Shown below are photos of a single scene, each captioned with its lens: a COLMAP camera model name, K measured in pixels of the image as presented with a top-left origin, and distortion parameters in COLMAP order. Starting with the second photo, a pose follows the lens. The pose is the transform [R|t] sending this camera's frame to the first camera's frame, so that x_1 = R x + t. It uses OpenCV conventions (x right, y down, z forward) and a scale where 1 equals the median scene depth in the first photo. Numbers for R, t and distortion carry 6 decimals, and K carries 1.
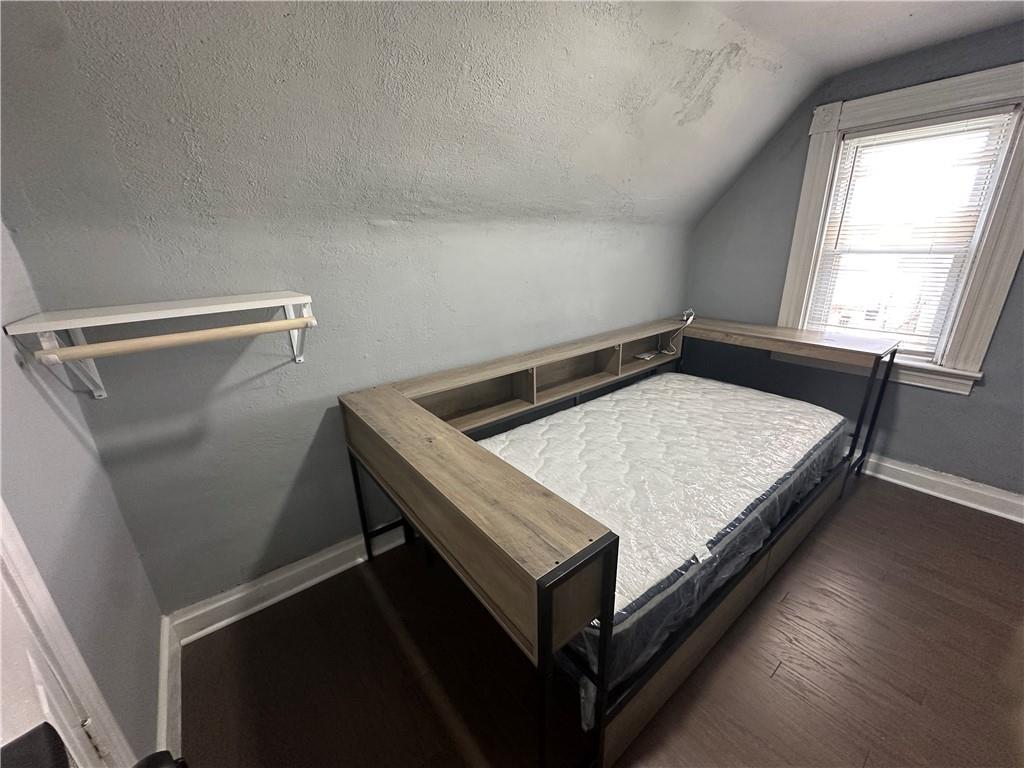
lens RADIAL K [[410.8, 0, 513.1], [0, 410.8, 386.5], [0, 0, 1]] dist [-0.003988, 0.000391]
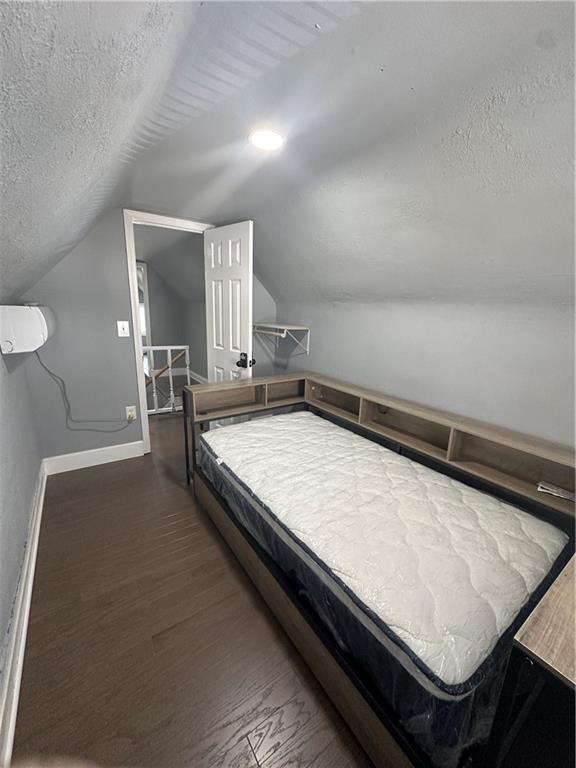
lens RADIAL K [[308.1, 0, 287.9], [0, 308.1, 380.7], [0, 0, 1]] dist [-0.003988, 0.000391]
pose [[-0.087964, 0.262605, -0.960886, 1.120278], [-0.337824, 0.899593, 0.276780, -0.319395], [0.937090, 0.348957, 0.009582, 0.707257]]
